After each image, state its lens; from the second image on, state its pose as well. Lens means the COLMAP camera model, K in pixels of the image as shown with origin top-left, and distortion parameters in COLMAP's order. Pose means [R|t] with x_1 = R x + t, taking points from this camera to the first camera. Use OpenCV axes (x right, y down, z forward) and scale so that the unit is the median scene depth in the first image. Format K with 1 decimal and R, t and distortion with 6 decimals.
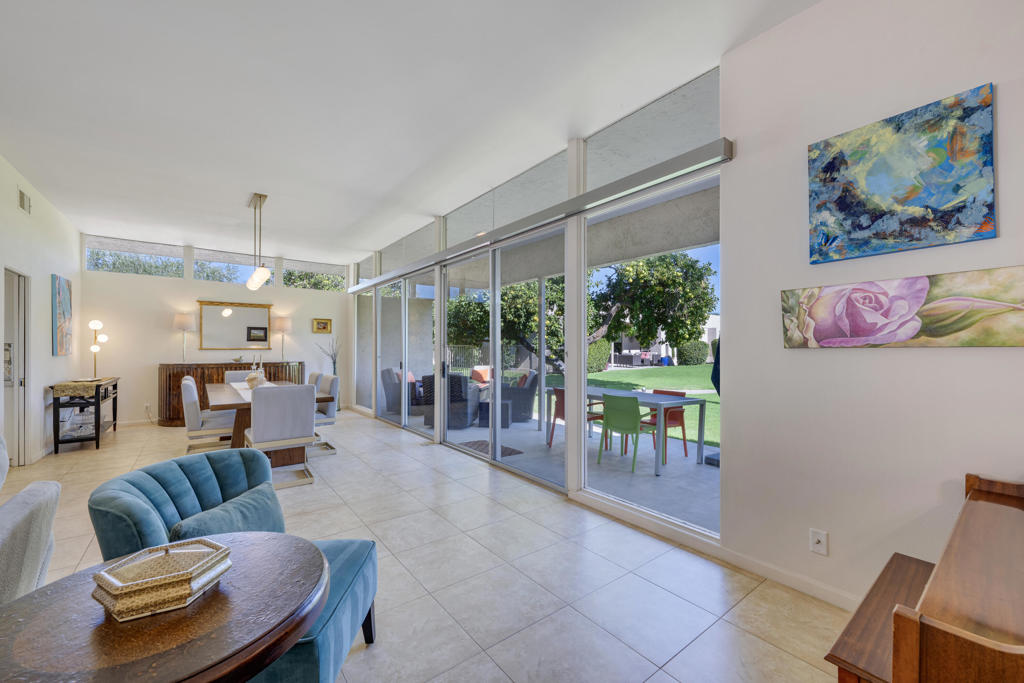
lens RADIAL K [[409.4, 0, 509.3], [0, 409.4, 348.3], [0, 0, 1]] dist [-0.001798, 0.000740]
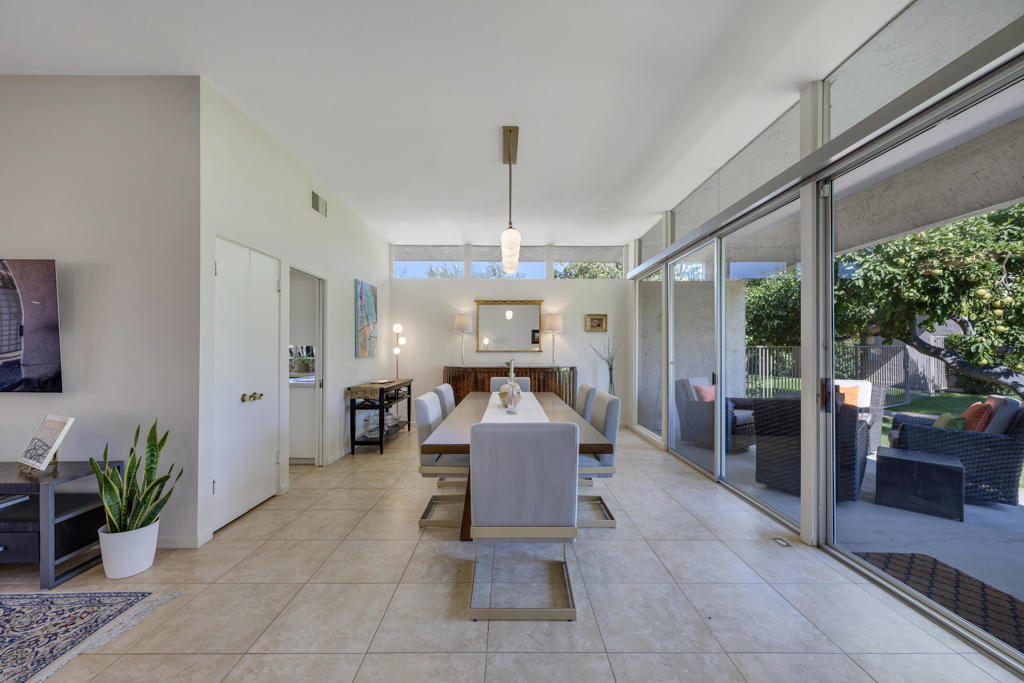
lens RADIAL K [[409.4, 0, 517.7], [0, 409.4, 344.8], [0, 0, 1]] dist [-0.001798, 0.000740]
pose [[0.811232, -0.007858, -0.584672, -0.133669], [-0.000717, 0.999896, -0.014434, 0.000276], [0.584725, 0.012128, 0.811141, 0.306620]]
